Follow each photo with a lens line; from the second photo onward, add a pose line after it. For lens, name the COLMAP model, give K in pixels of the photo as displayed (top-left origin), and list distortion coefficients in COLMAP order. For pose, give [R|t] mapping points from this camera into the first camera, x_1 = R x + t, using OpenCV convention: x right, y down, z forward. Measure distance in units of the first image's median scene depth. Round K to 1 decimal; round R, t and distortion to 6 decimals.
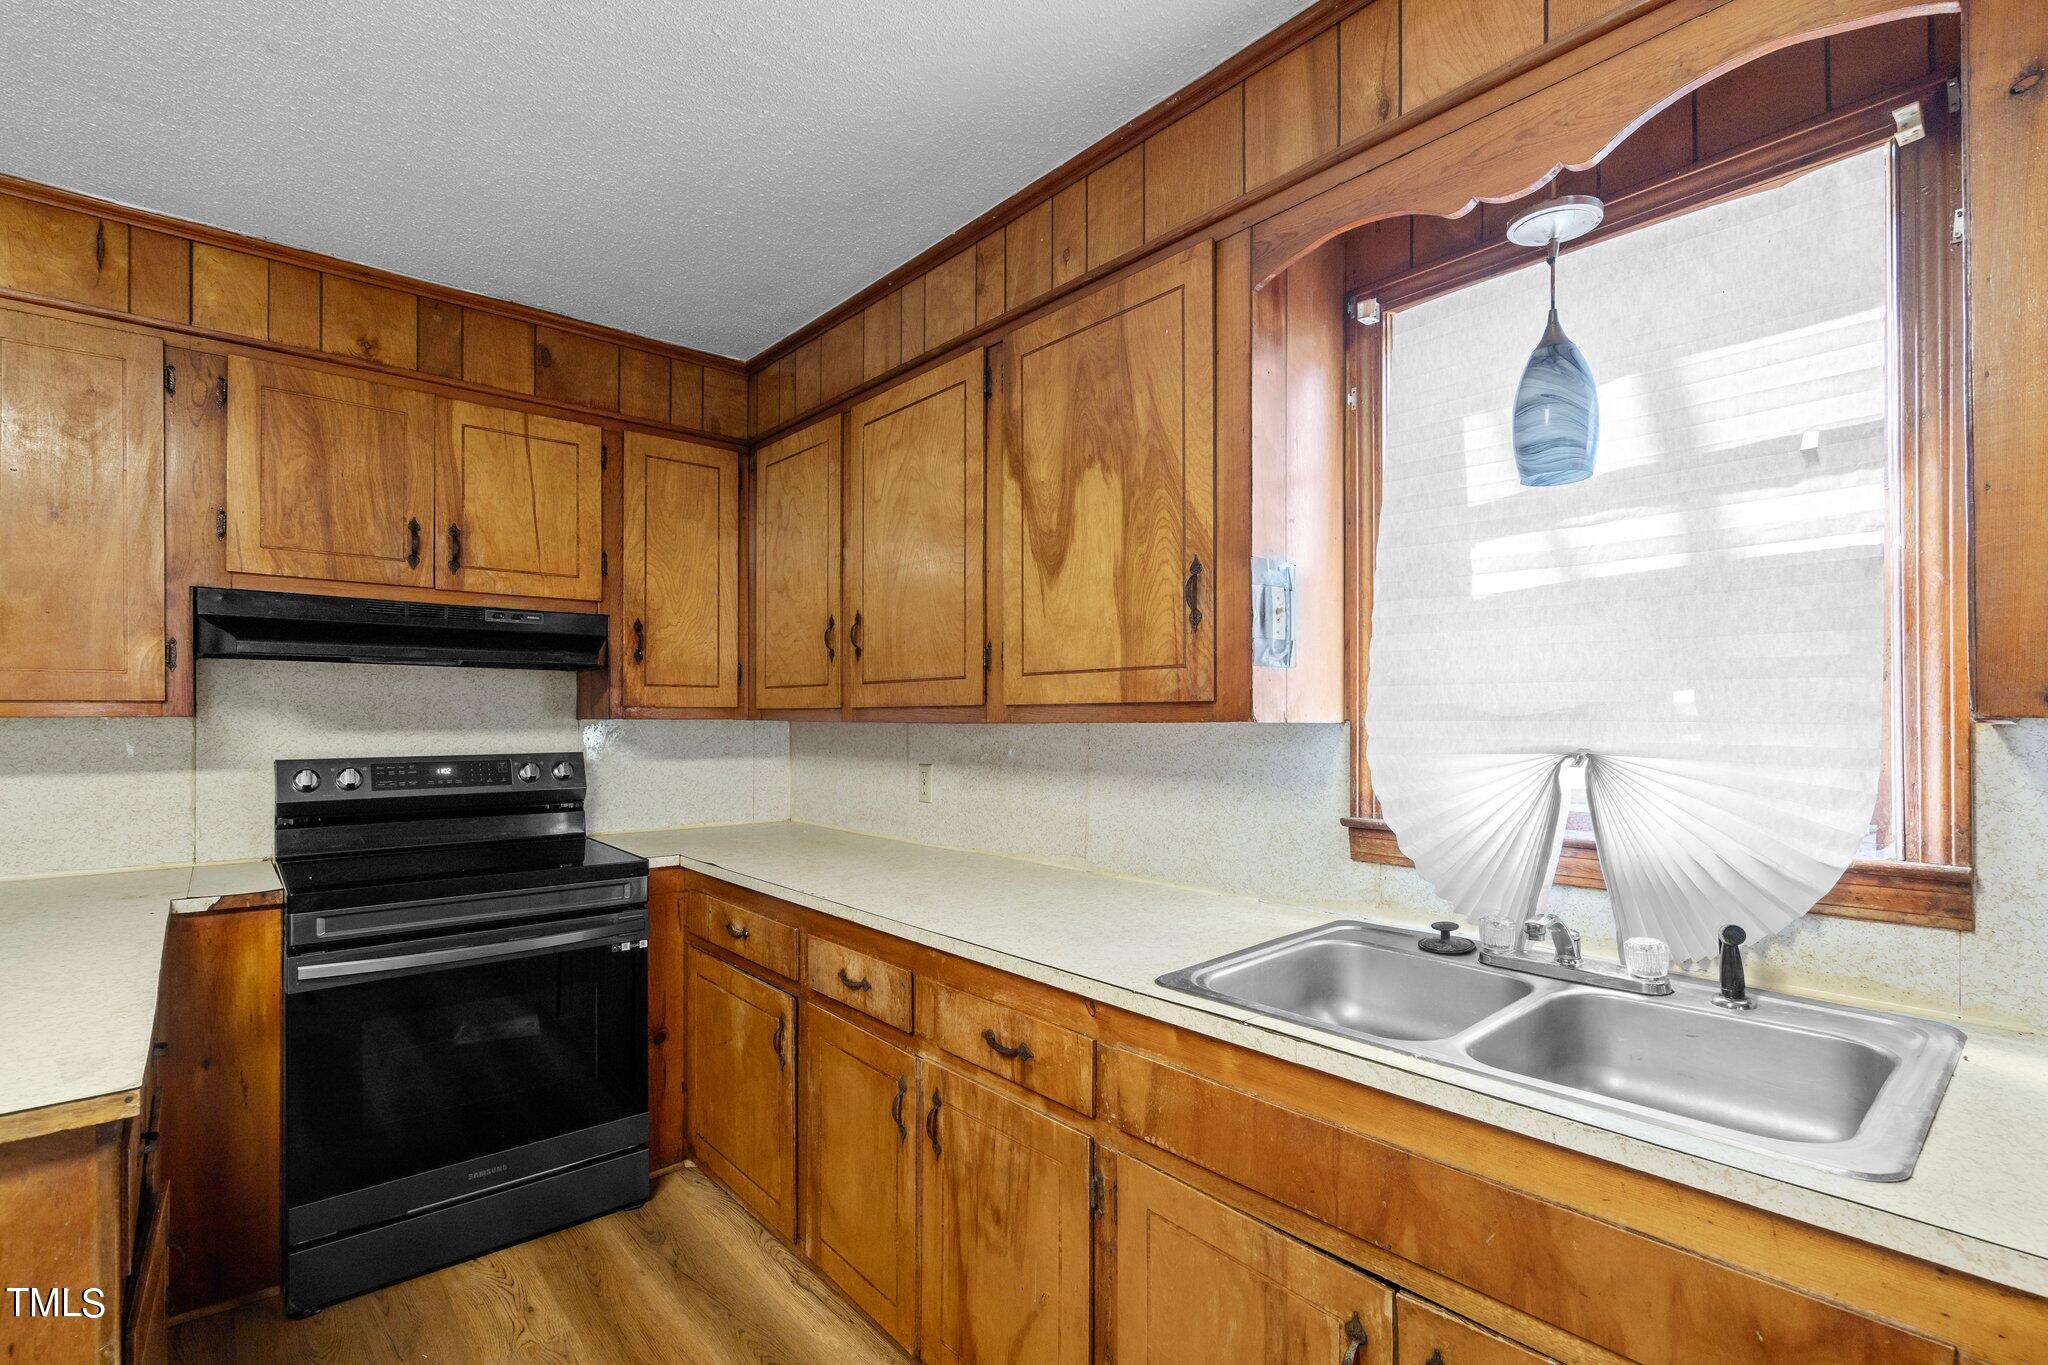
lens RADIAL K [[944.4, 0, 1022.9], [0, 944.4, 715.8], [0, 0, 1]] dist [-0.002628, 0.000490]
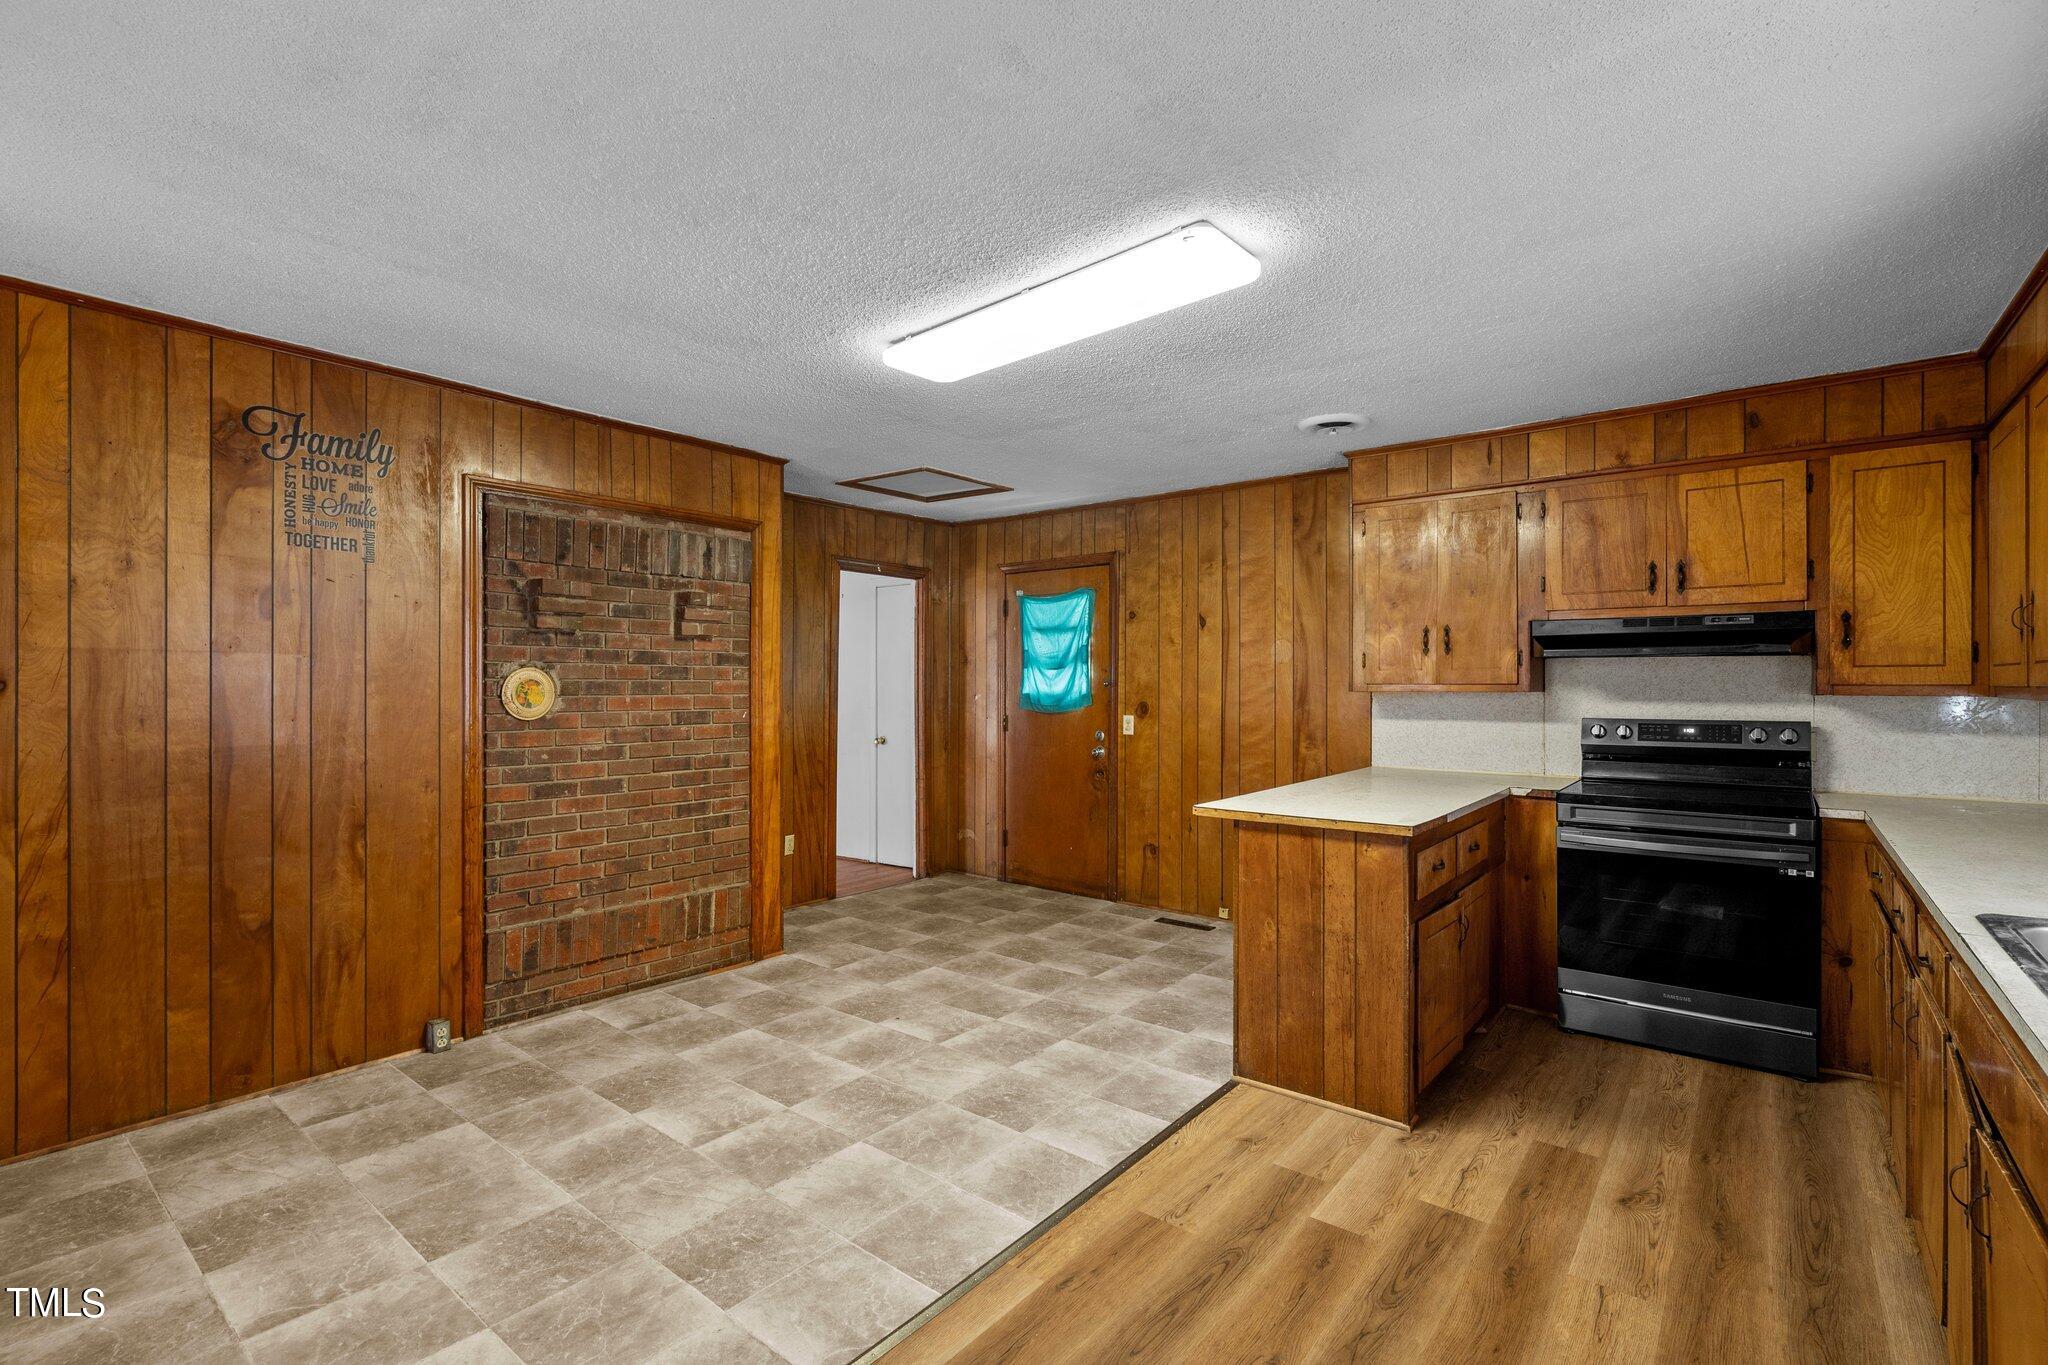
lens RADIAL K [[927.7, 0, 1026.8], [0, 927.7, 679.2], [0, 0, 1]] dist [-0.002553, 0.000862]
pose [[0.178761, -0.006405, -0.983872, 0.656976], [0.001032, 0.999979, -0.006322, -0.012319], [0.983892, 0.000115, 0.178764, -0.261052]]
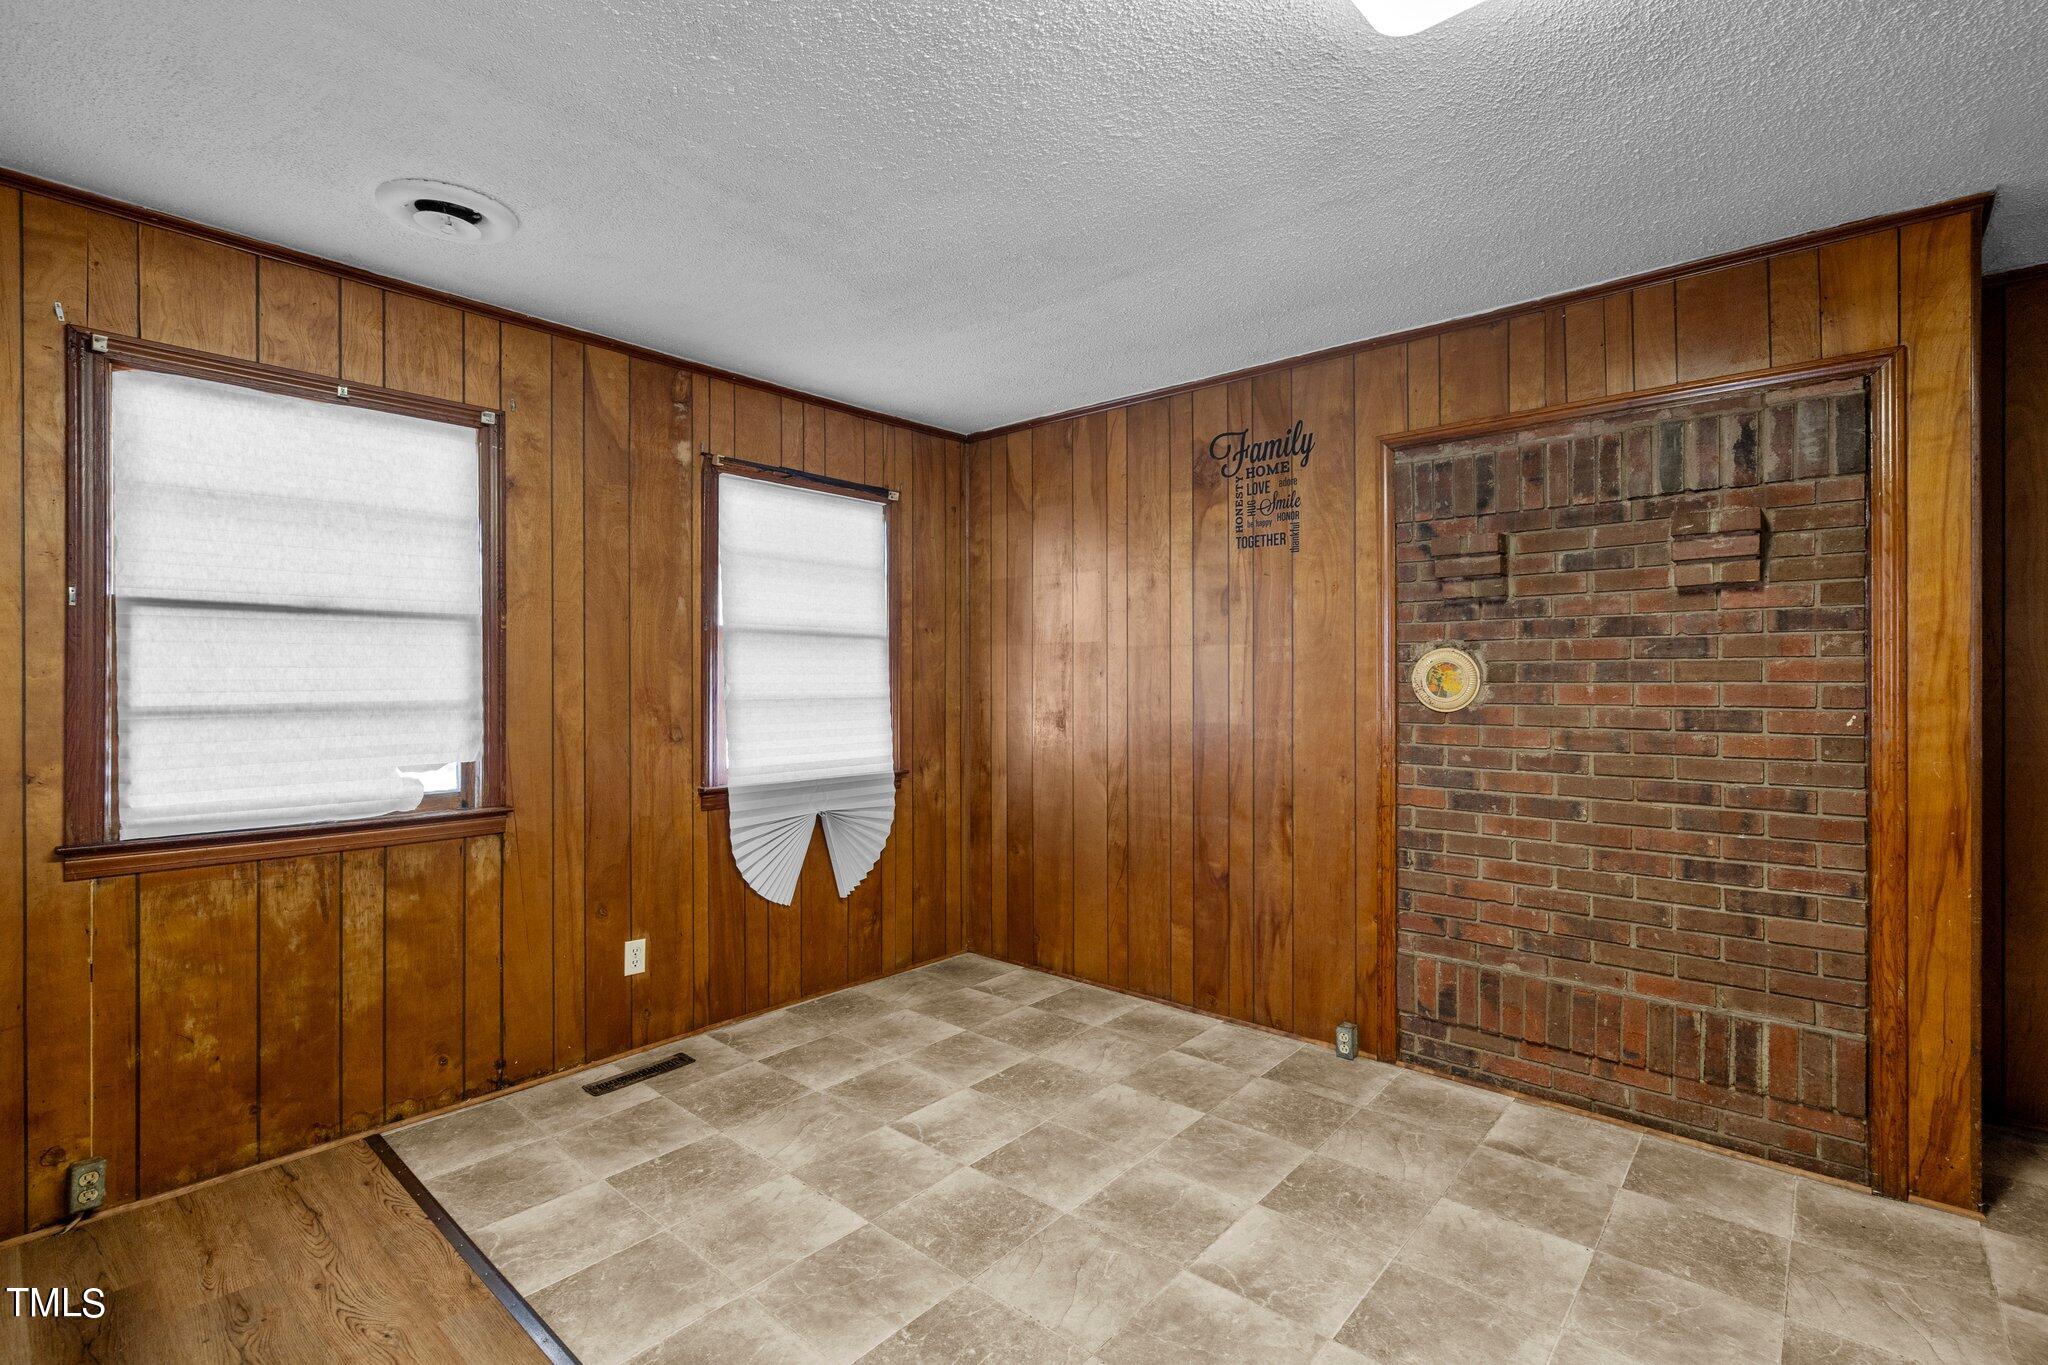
lens RADIAL K [[933.2, 0, 1034.1], [0, 933.2, 682.9], [0, 0, 1]] dist [-0.004392, 0.001360]
pose [[-0.990169, 0.003008, -0.139842, -0.253434], [0.002803, 0.999995, 0.001658, 0.001251], [0.139846, 0.001249, -0.990172, 0.371313]]
